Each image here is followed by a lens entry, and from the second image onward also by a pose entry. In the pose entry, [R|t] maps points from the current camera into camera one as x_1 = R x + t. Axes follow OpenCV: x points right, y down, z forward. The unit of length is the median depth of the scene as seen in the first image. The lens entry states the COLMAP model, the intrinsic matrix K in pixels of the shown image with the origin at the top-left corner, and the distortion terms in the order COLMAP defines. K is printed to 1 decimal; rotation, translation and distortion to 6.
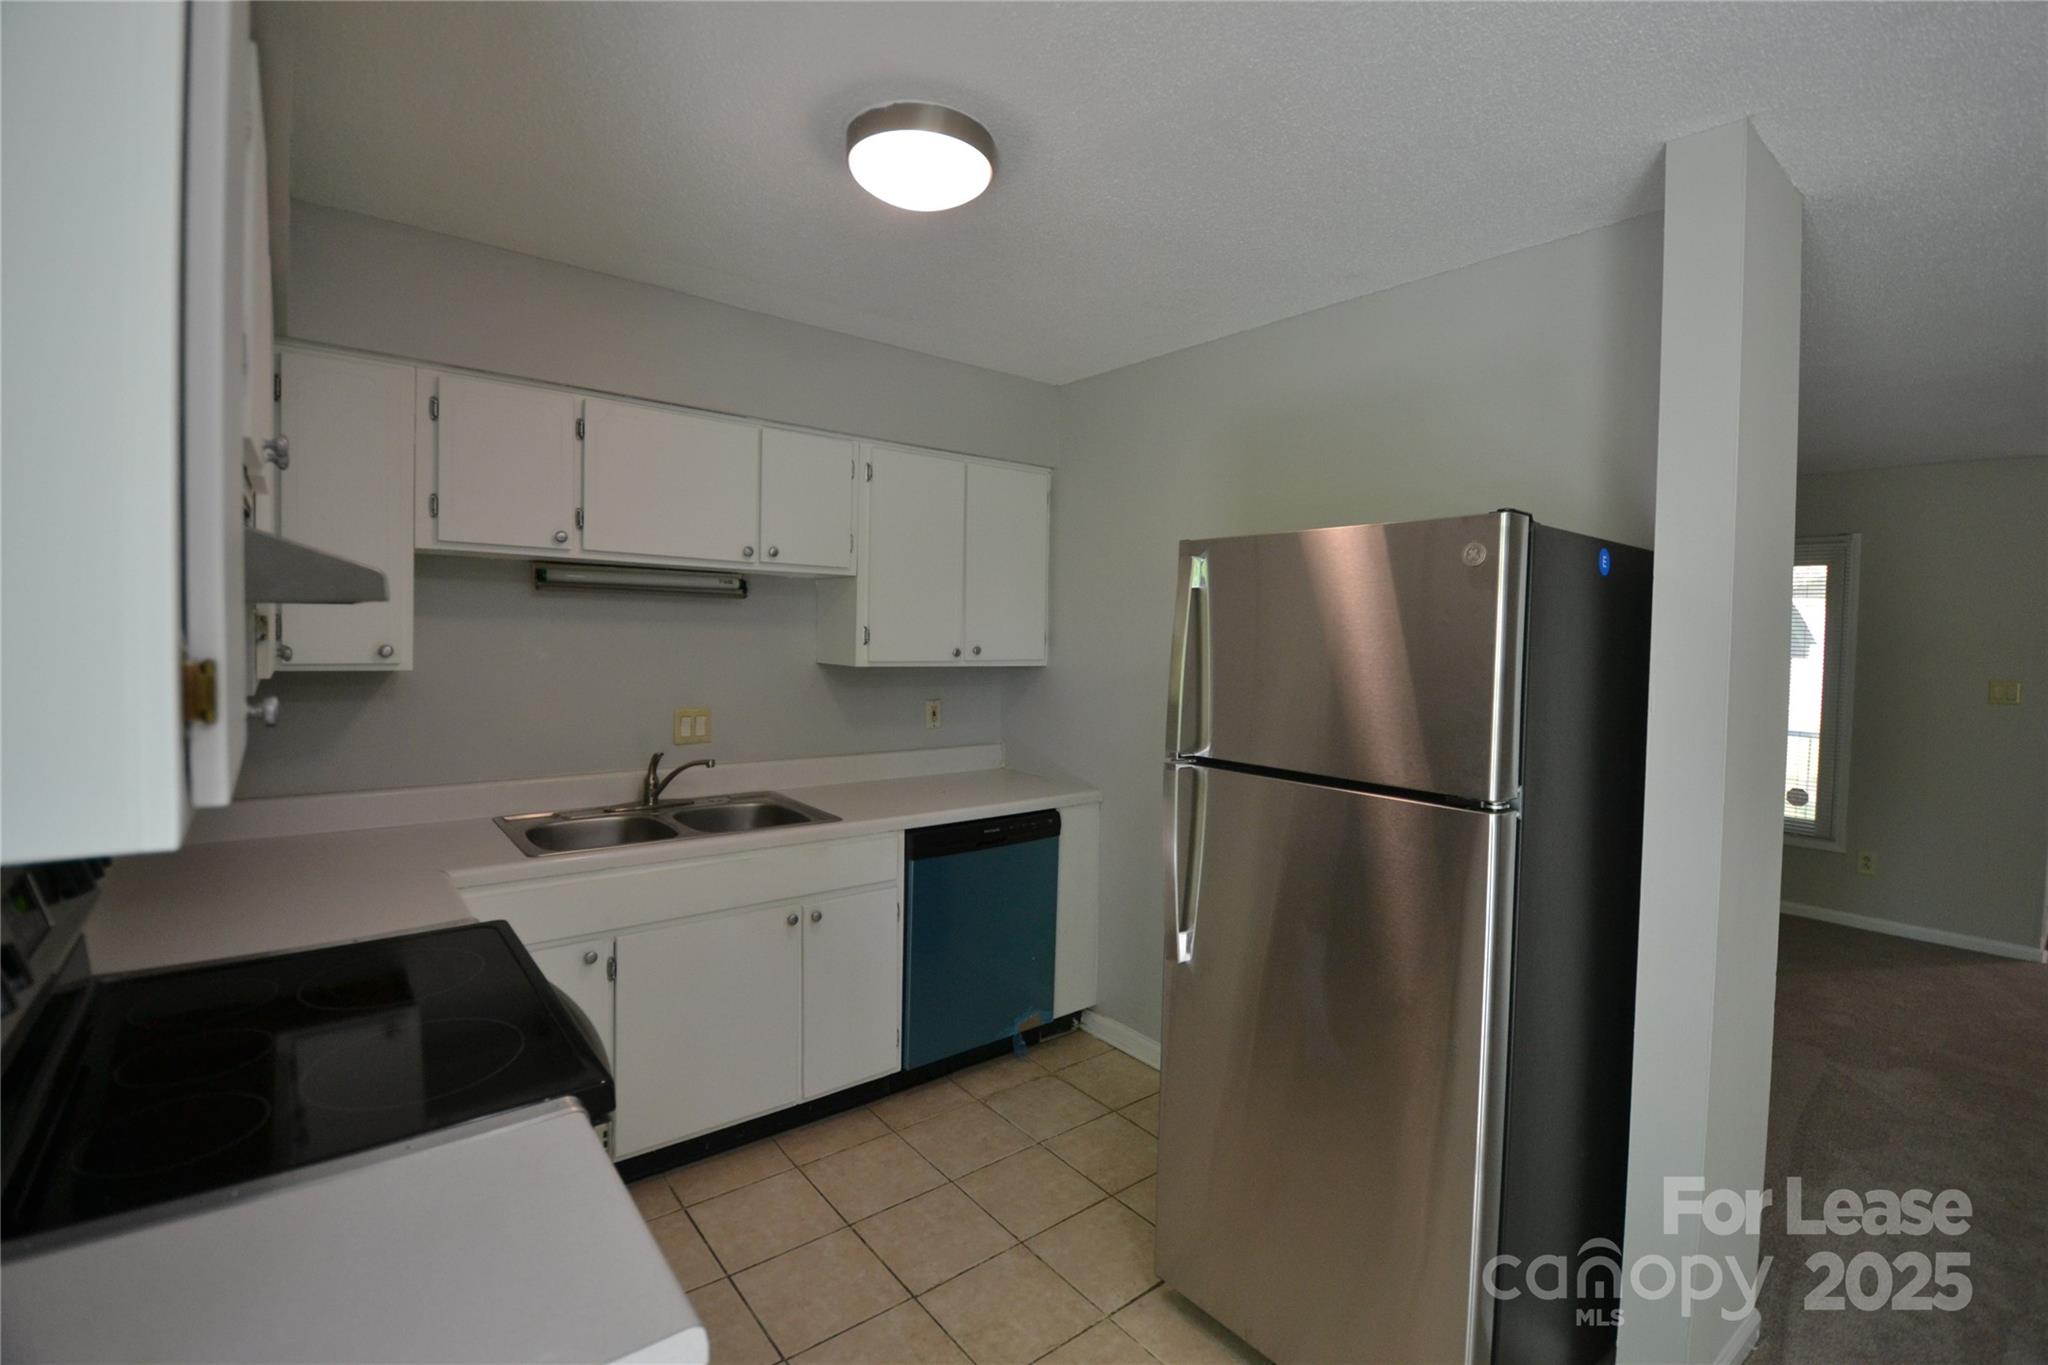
lens RADIAL K [[914.1, 0, 1032.3], [0, 914.1, 668.4], [0, 0, 1]] dist [-0.000006, -0.015460]
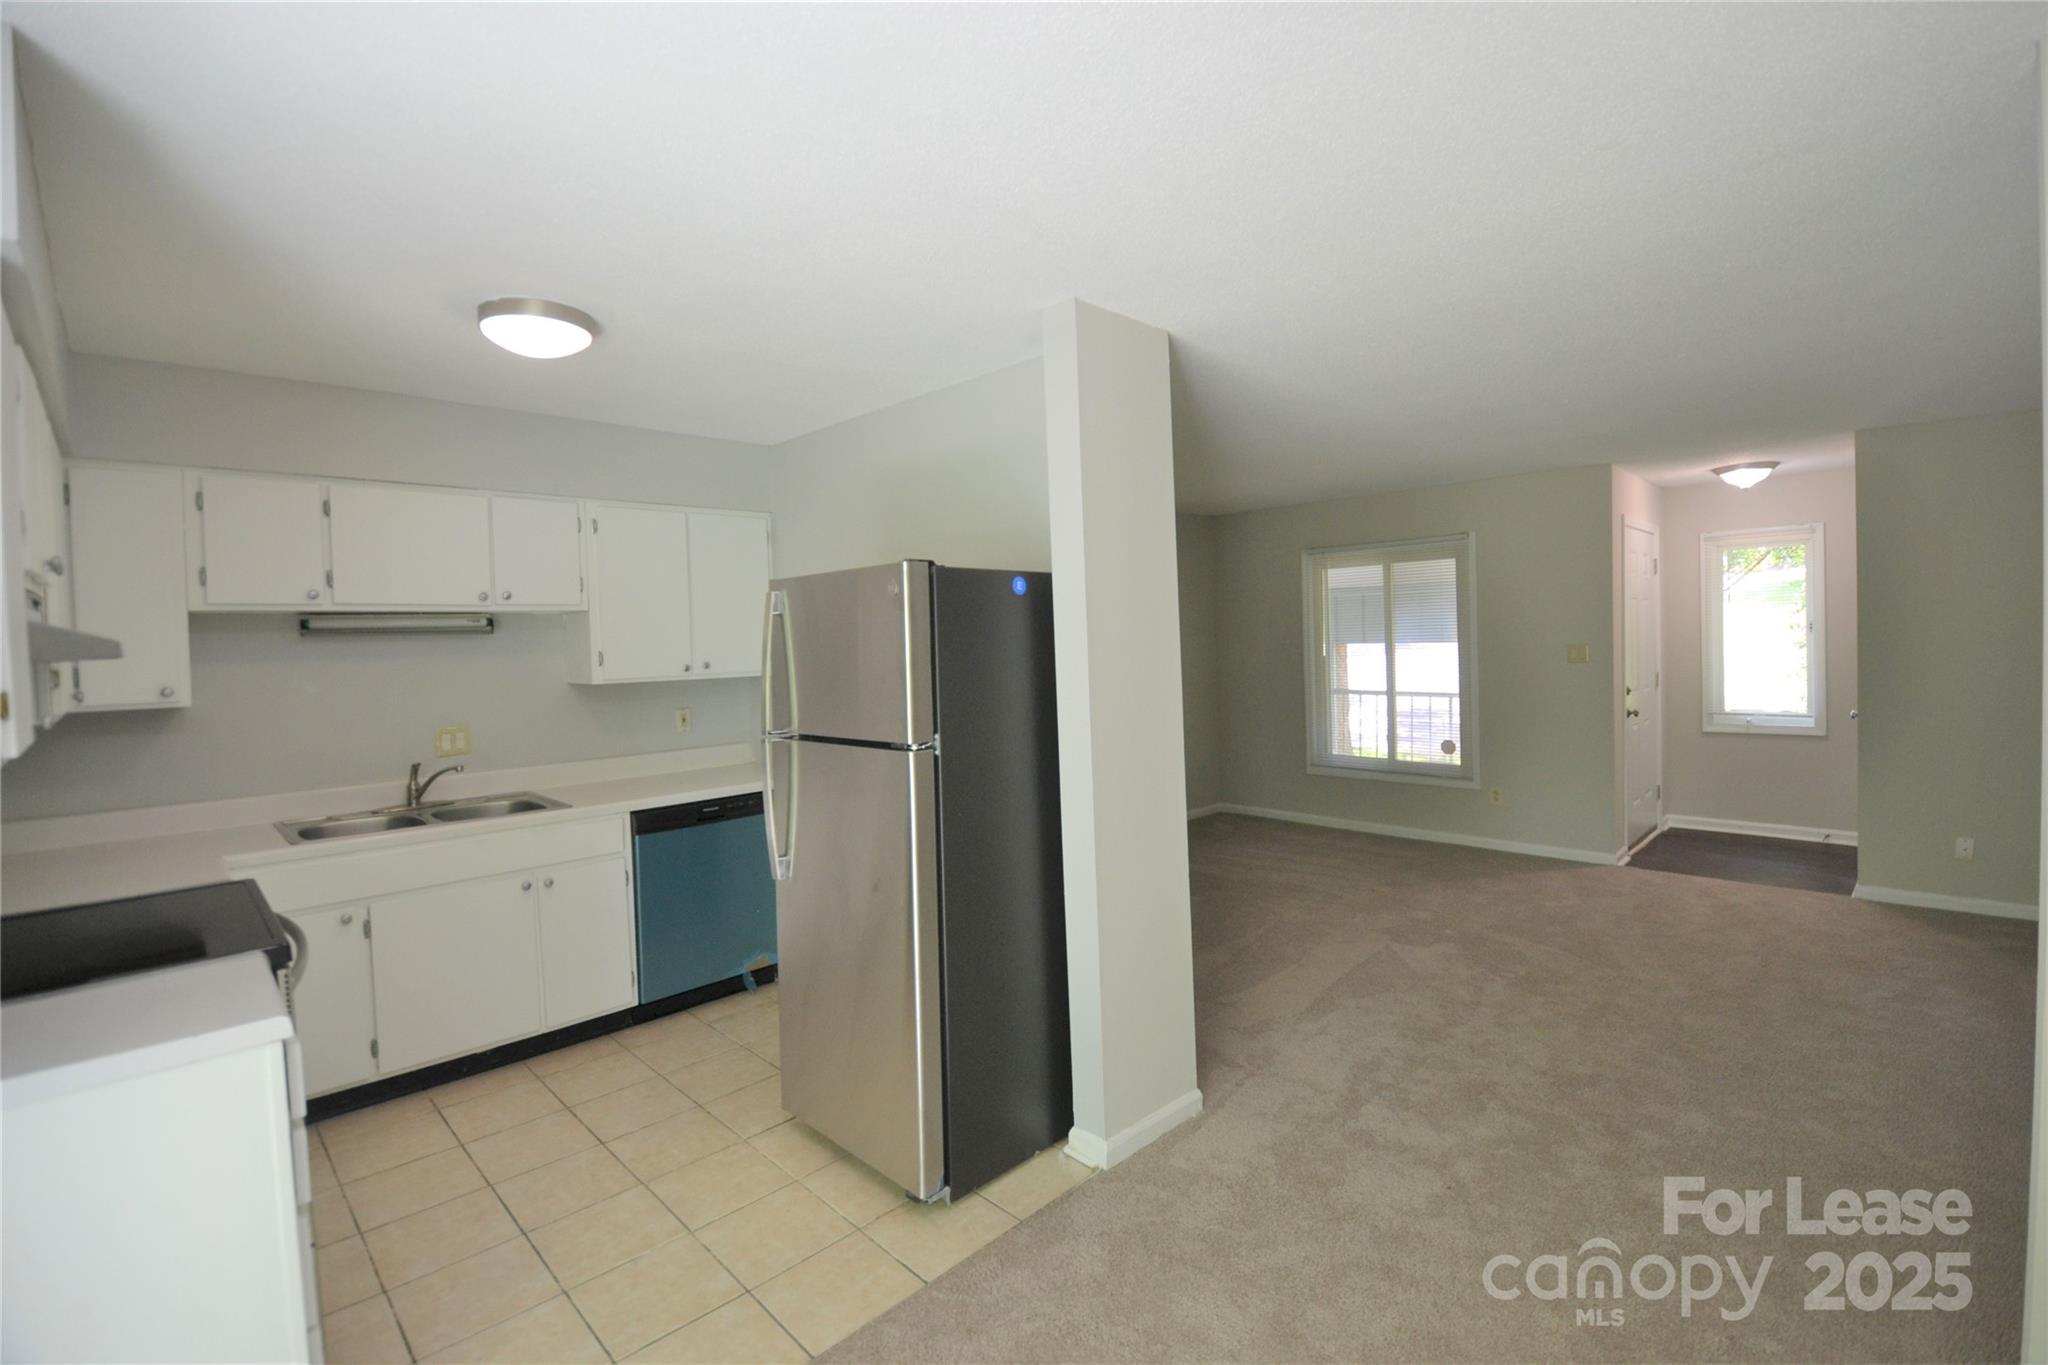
lens RADIAL K [[914.1, 0, 1037.1], [0, 914.1, 666.4], [0, 0, 1]] dist [-0.000006, -0.015460]
pose [[0.992613, -0.055356, 0.107959, 0.304405], [0.056493, 0.998375, -0.007501, 0.019259], [-0.107369, 0.013544, 0.994127, -0.322493]]
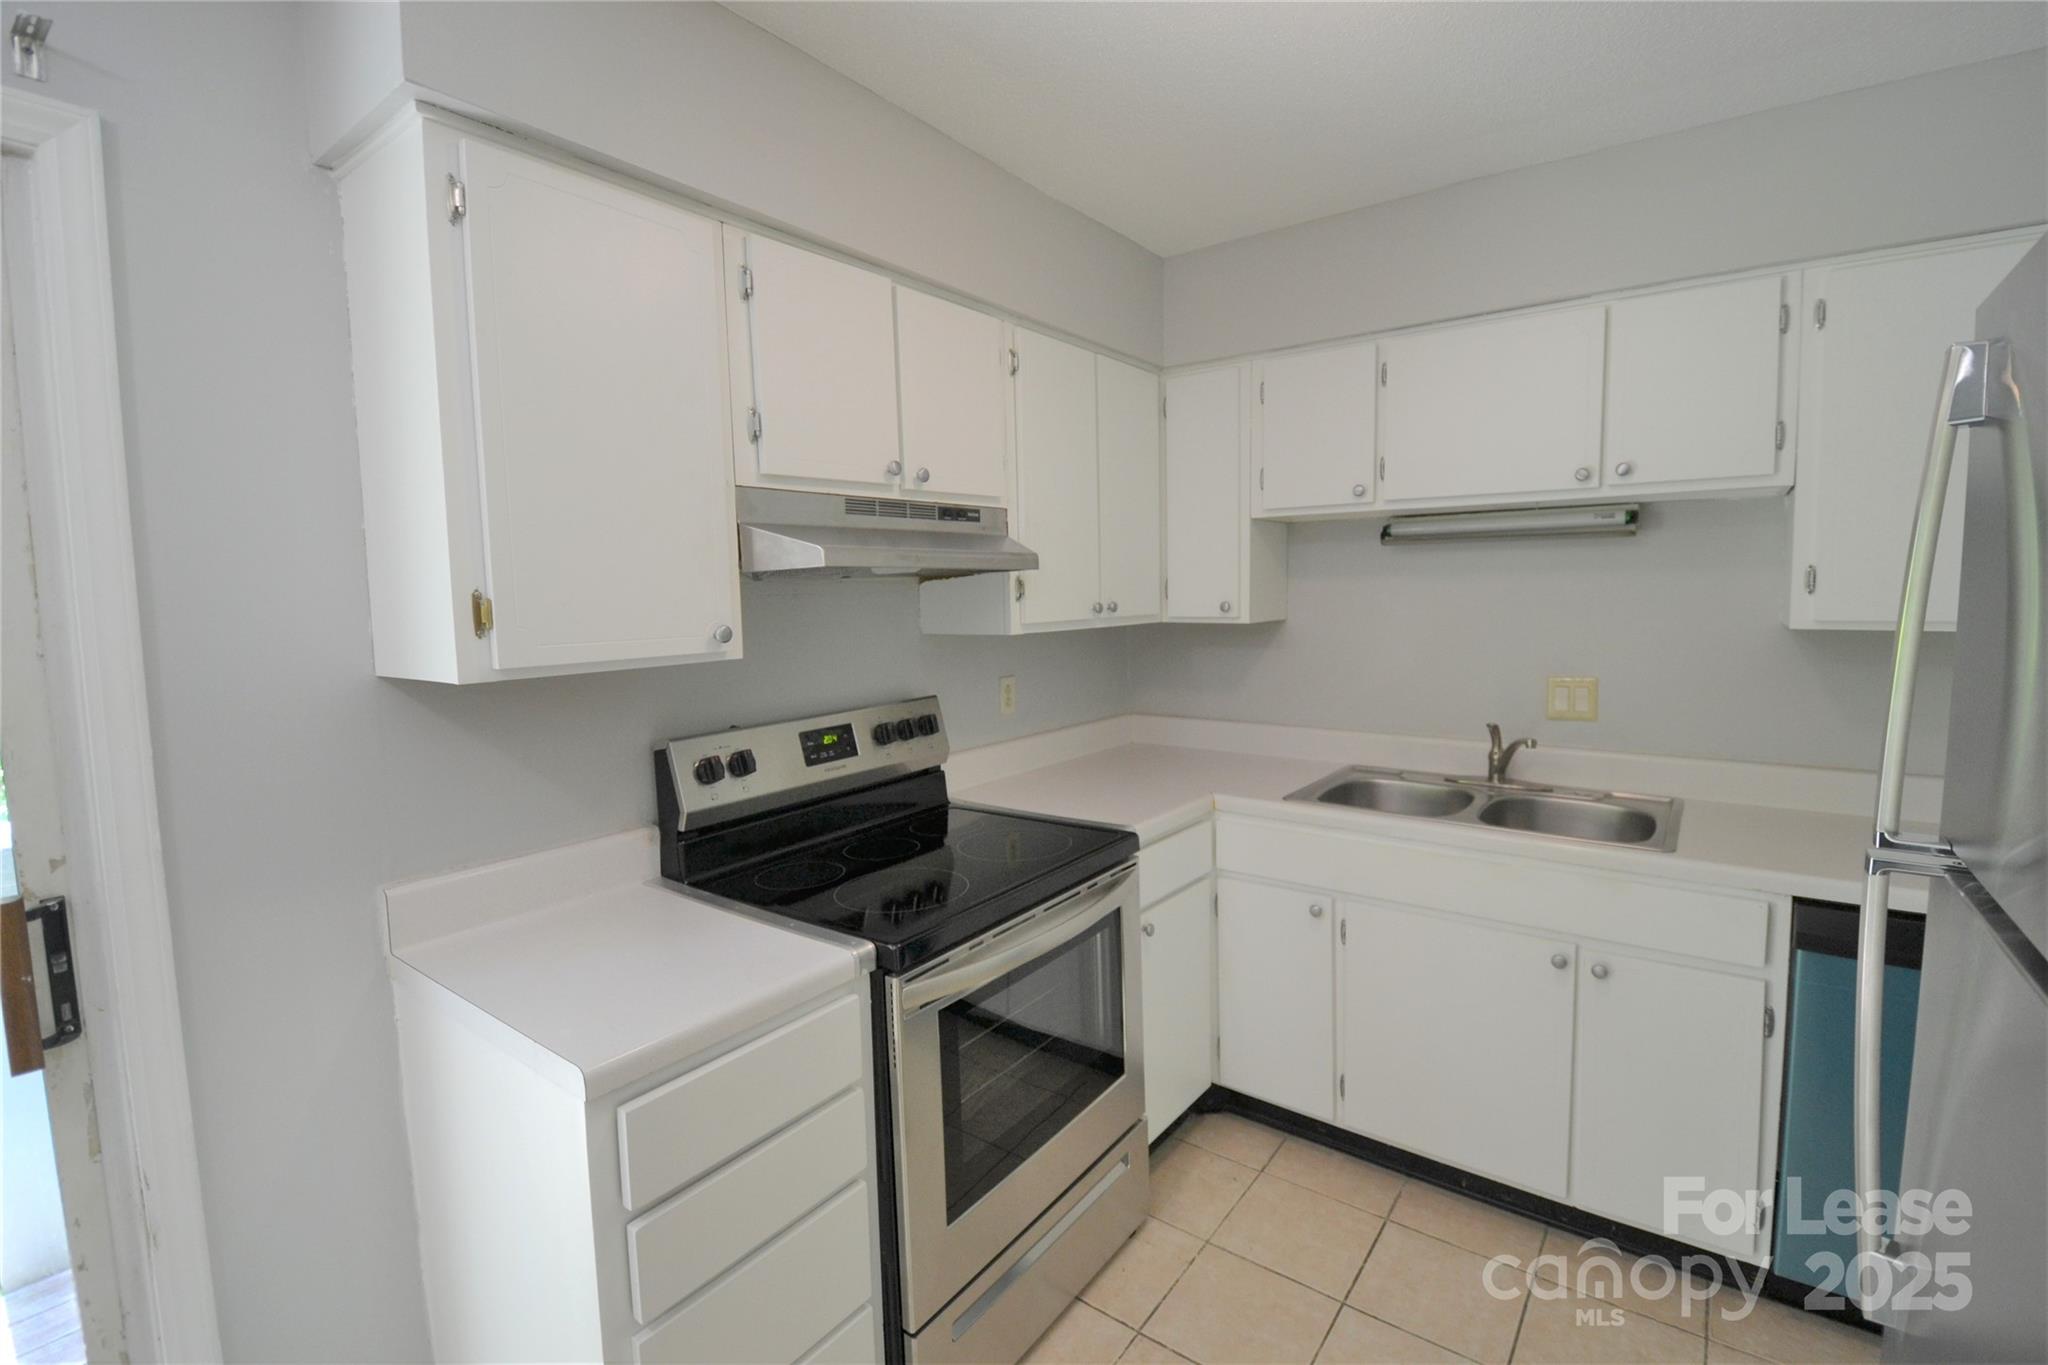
lens RADIAL K [[914.1, 0, 1042.6], [0, 914.1, 666.3], [0, 0, 1]] dist [-0.000006, -0.015460]
pose [[0.251330, 0.059702, -0.966058, 0.326900], [-0.014057, 0.998216, 0.058032, -0.006332], [0.967799, -0.001005, 0.251721, 0.375893]]
